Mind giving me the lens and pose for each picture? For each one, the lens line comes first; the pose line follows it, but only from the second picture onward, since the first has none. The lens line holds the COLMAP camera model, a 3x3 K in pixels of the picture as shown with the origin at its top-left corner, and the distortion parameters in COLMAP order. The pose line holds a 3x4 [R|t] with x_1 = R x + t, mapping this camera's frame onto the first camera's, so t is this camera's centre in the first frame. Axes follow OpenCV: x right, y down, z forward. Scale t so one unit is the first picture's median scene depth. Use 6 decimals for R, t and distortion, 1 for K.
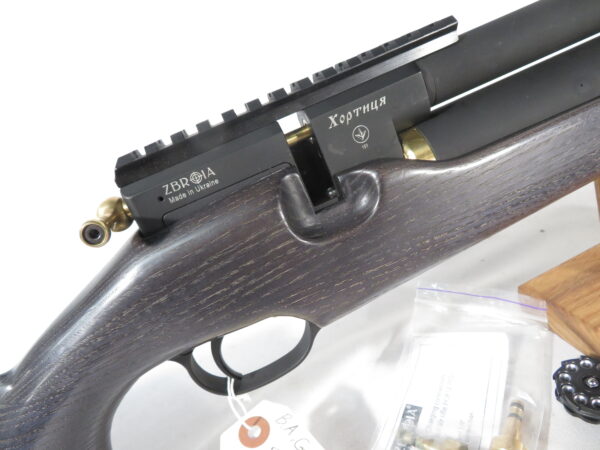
lens RADIAL K [[403.3, 0, 300.0], [0, 403.3, 225.0], [0, 0, 1]] dist [-0.018883, 0.003316]
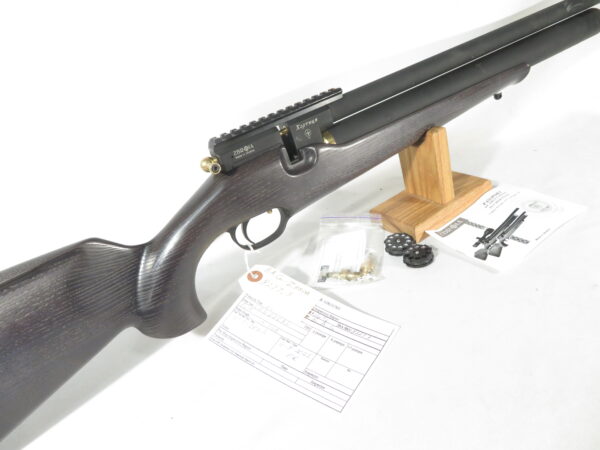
lens RADIAL K [[403.3, 0, 300.0], [0, 403.3, 225.0], [0, 0, 1]] dist [-0.018883, 0.003316]
pose [[0.951322, -0.036819, 0.305992, -0.649880], [0.037078, 0.999300, 0.004969, 0.316022], [-0.305961, 0.006618, 0.952021, -1.296530]]
